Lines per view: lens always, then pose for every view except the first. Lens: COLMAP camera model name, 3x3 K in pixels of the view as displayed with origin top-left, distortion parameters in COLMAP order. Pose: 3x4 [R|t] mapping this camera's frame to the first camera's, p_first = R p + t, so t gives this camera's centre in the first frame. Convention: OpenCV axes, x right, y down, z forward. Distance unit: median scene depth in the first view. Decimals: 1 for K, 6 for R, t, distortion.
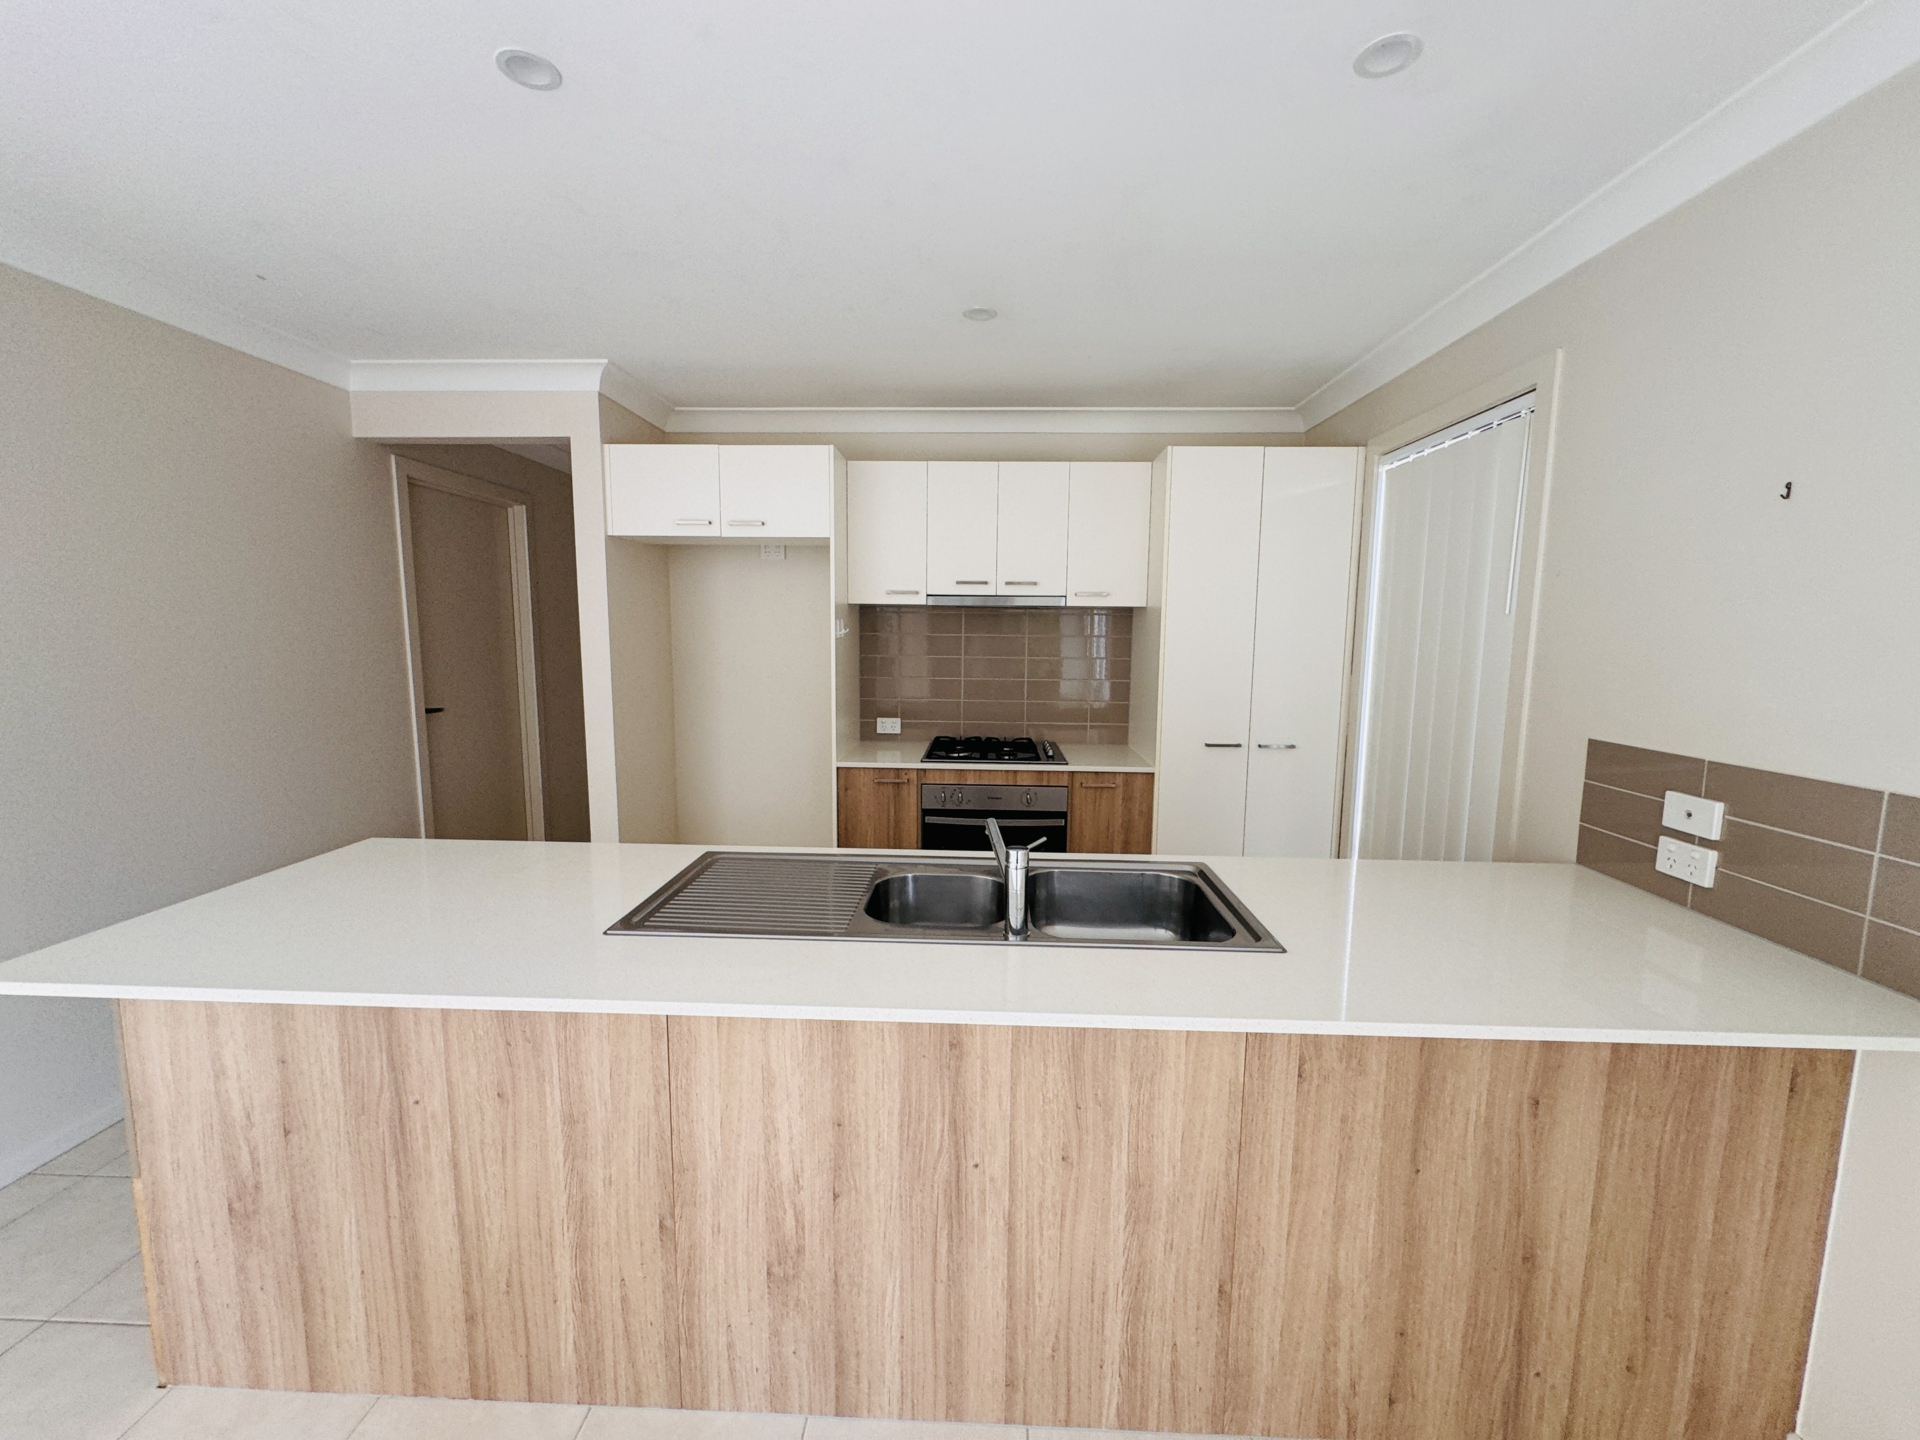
lens RADIAL K [[762.8, 0, 960.4], [0, 762.8, 723.9], [0, 0, 1]] dist [0.003310, 0.000214]
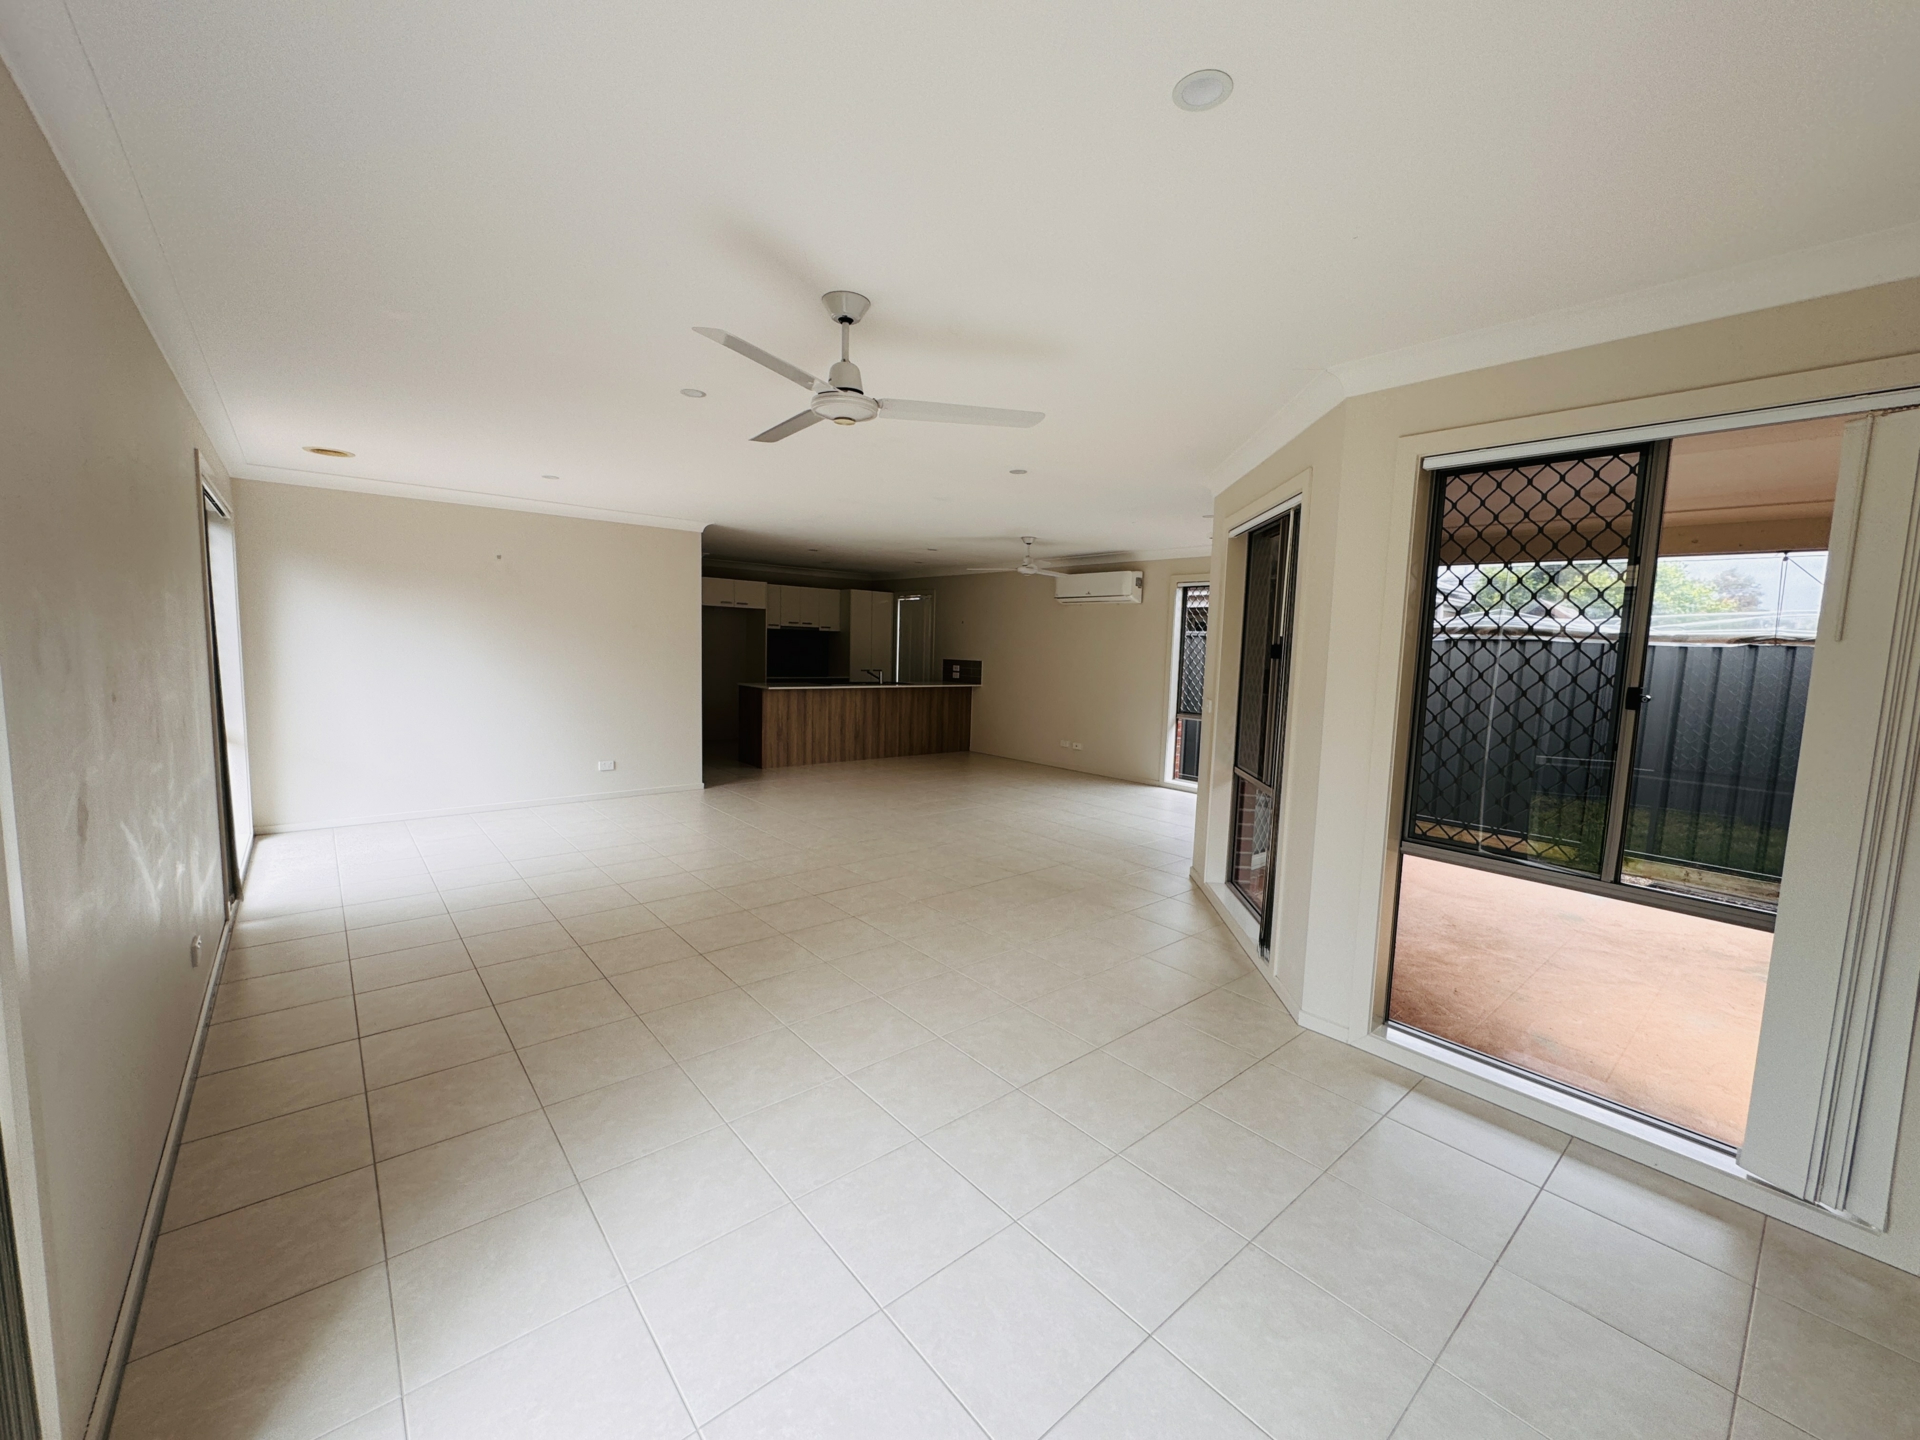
lens RADIAL K [[762.8, 0, 962.2], [0, 762.8, 720.6], [0, 0, 1]] dist [0.003310, 0.000214]
pose [[0.739631, -0.055440, 0.670725, -3.911644], [0.057345, 0.998168, 0.019268, 0.502825], [-0.670565, 0.024211, 0.741455, -4.428455]]
